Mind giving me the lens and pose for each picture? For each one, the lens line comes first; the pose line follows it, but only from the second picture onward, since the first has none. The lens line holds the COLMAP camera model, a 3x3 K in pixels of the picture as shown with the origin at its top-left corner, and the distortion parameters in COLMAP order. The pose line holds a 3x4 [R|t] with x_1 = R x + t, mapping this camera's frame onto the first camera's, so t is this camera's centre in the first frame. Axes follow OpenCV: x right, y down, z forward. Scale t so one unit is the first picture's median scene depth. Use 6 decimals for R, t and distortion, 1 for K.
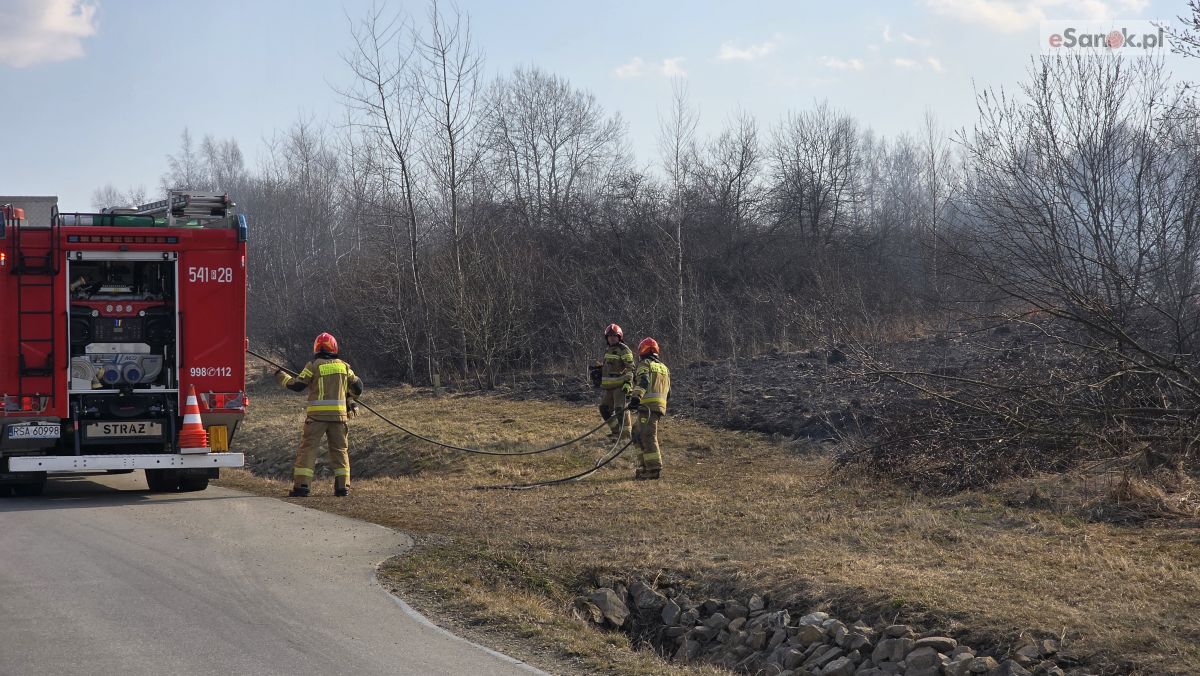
lens RADIAL K [[2281.3, 0, 600.0], [0, 2281.3, 338.0], [0, 0, 1]] dist [-0.380245, 5.012067]
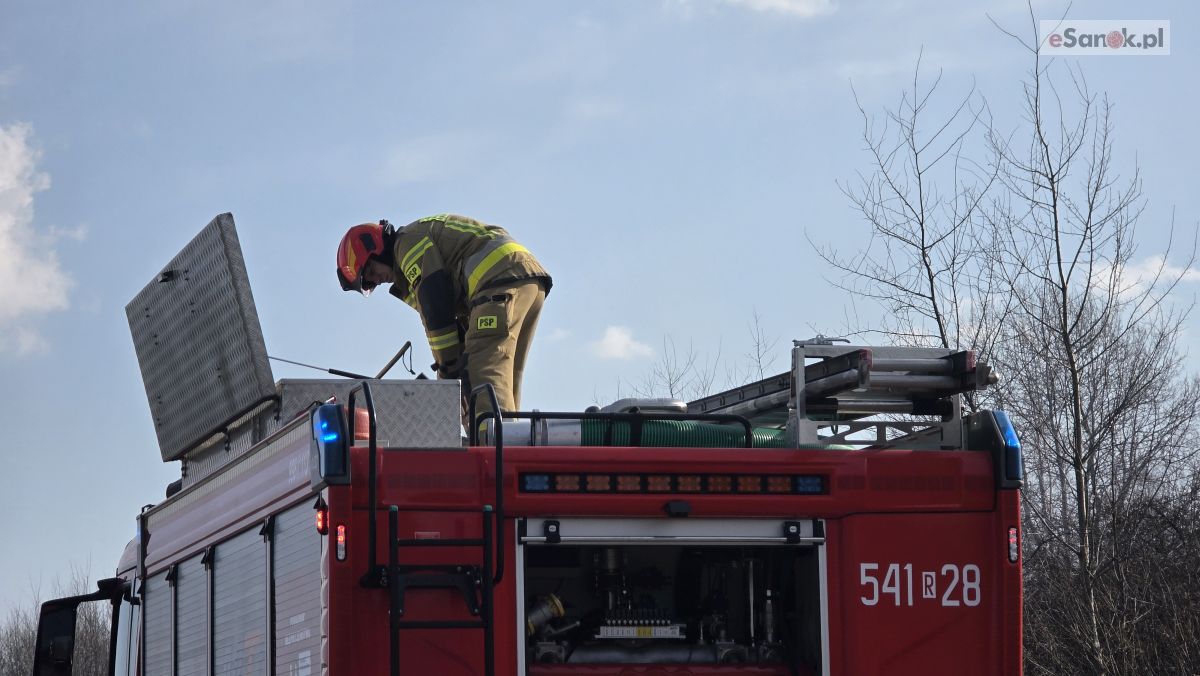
lens RADIAL K [[3949.3, 0, 600.0], [0, 3949.3, 338.0], [0, 0, 1]] dist [0.291039, -2.001212]
pose [[0.992155, -0.021480, -0.123154, -0.145162], [0.007478, 0.993561, -0.113052, 0.002389], [0.124790, 0.111244, 0.985927, 0.398293]]
